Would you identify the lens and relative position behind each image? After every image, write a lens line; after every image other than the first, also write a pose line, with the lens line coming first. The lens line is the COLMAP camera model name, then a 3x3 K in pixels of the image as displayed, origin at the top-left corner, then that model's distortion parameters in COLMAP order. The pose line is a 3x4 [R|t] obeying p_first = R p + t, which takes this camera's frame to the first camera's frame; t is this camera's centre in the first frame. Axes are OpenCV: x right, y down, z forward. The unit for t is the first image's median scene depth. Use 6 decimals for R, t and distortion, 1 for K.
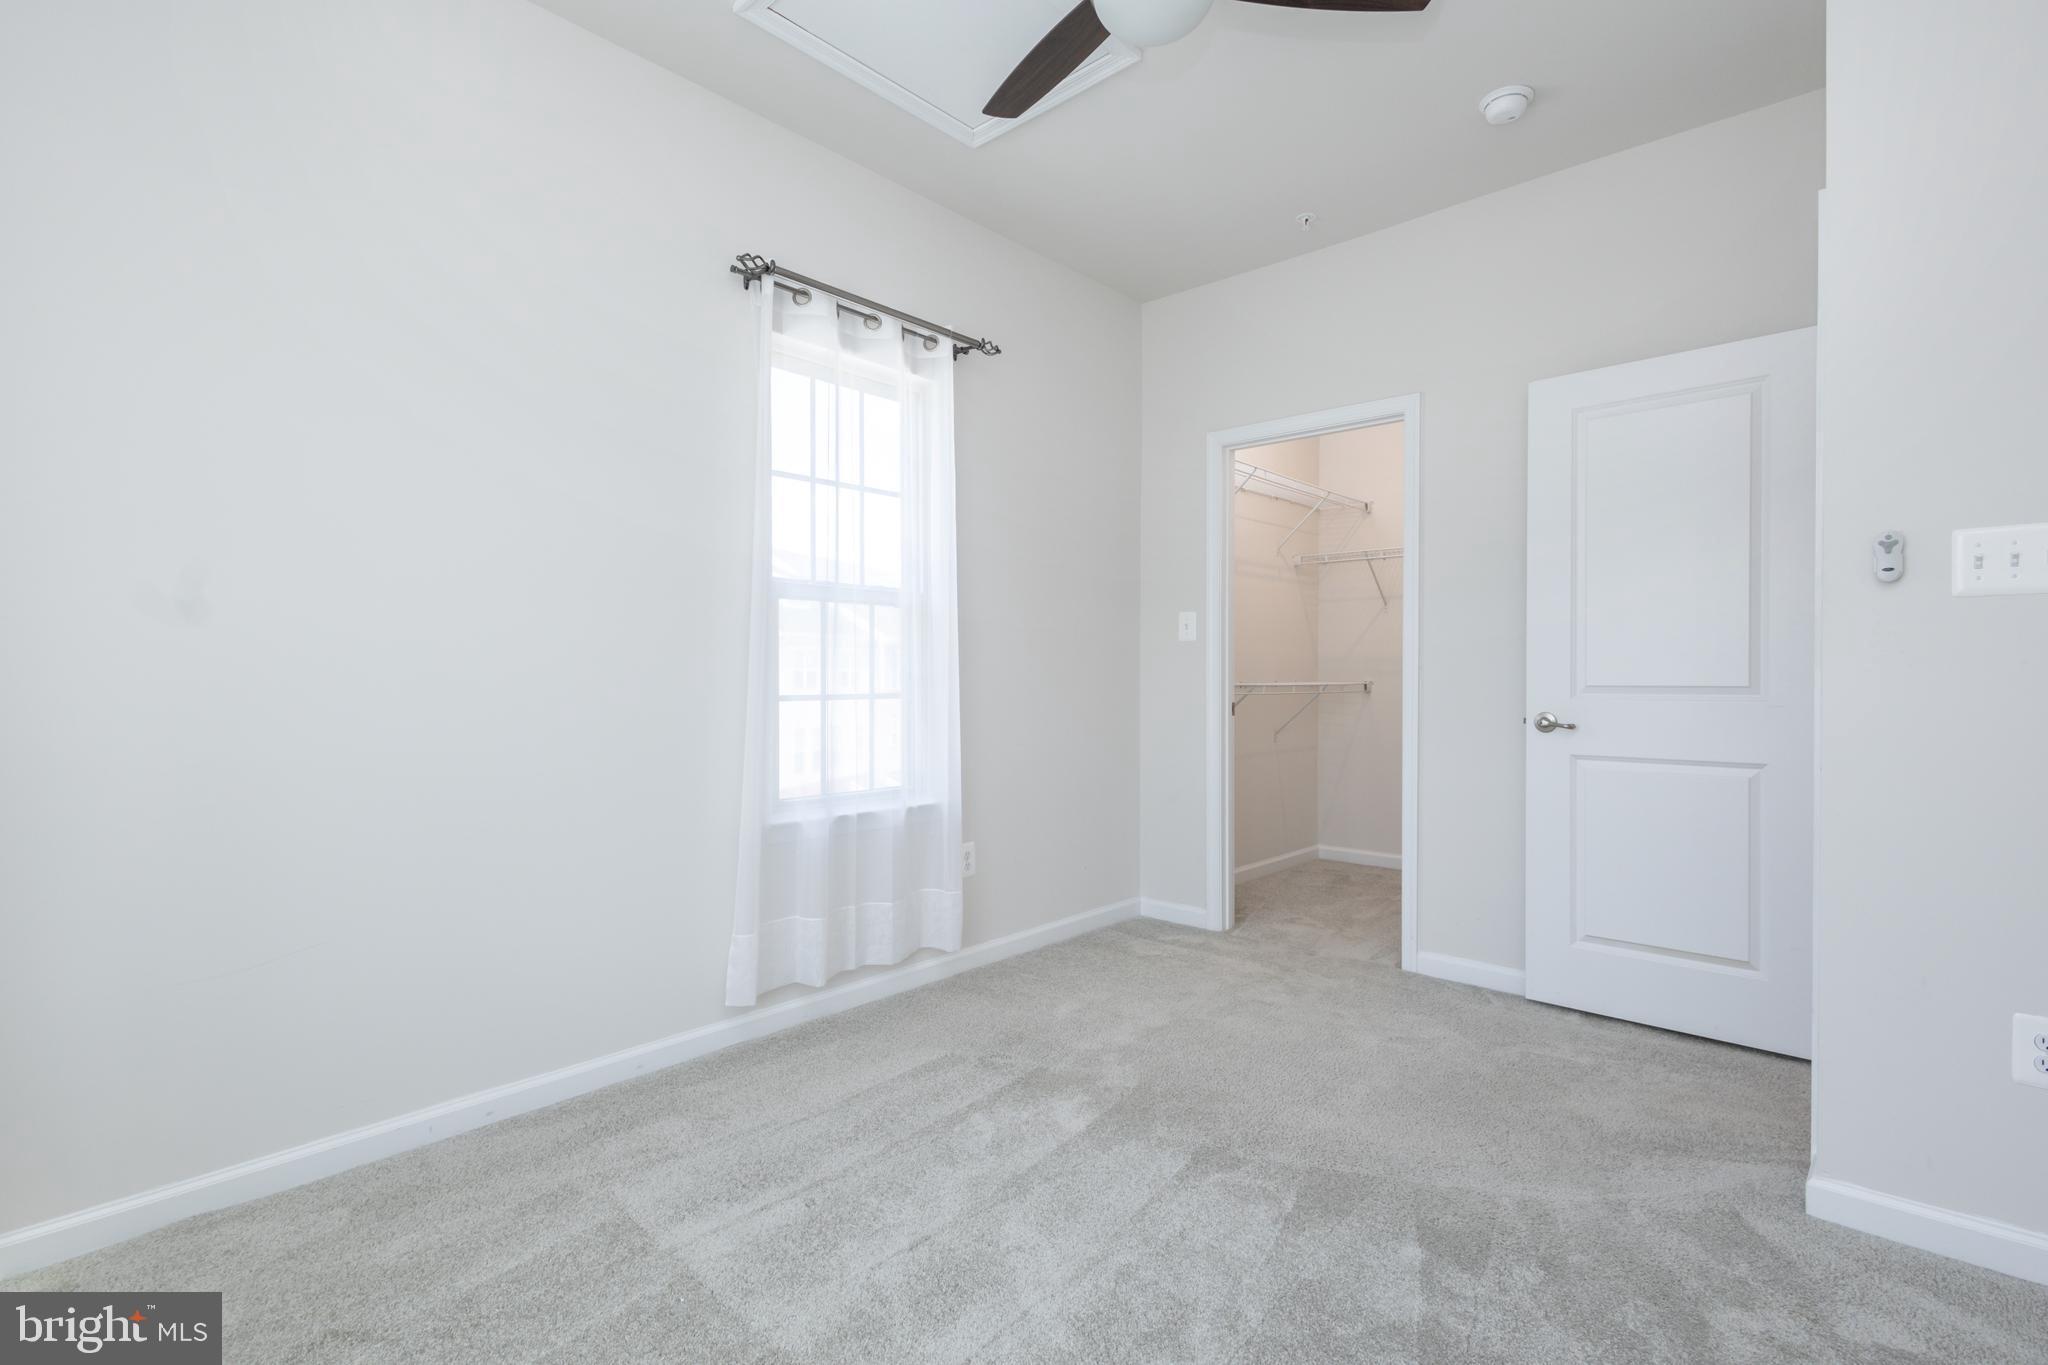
lens RADIAL K [[944.4, 0, 1024.0], [0, 944.4, 682.5], [0, 0, 1]] dist [0.013735, -0.000010]
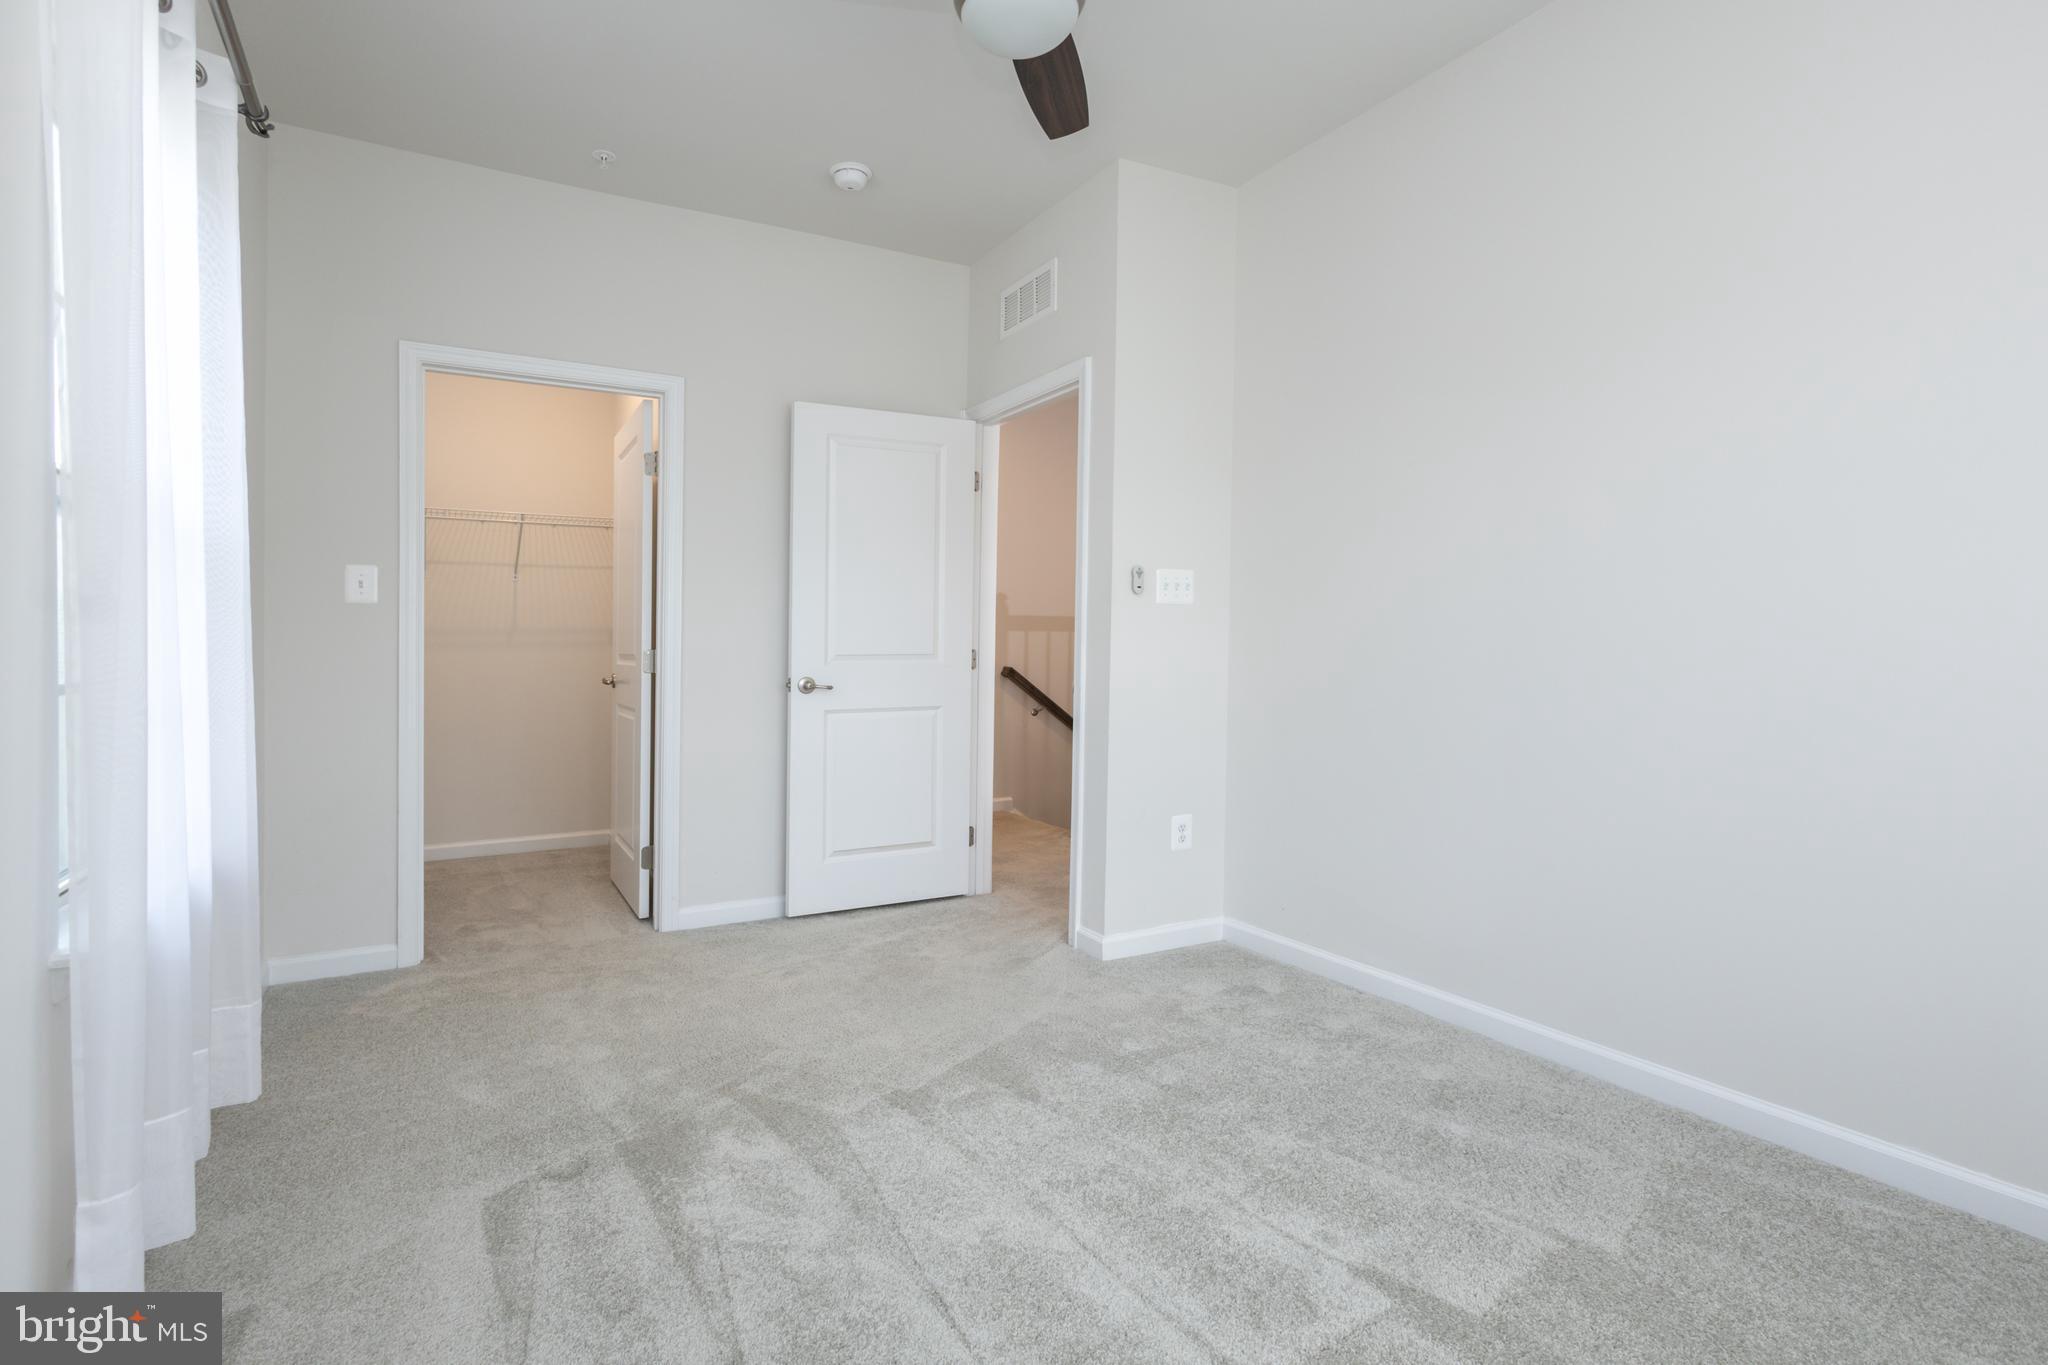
lens RADIAL K [[910.1, 0, 1022.4], [0, 910.1, 667.9], [0, 0, 1]] dist [0.001873, 0.000170]
pose [[0.371145, -0.025502, 0.928225, -0.437701], [0.010360, 0.999674, 0.023322, -0.004606], [-0.928517, 0.000960, 0.371288, 0.316602]]
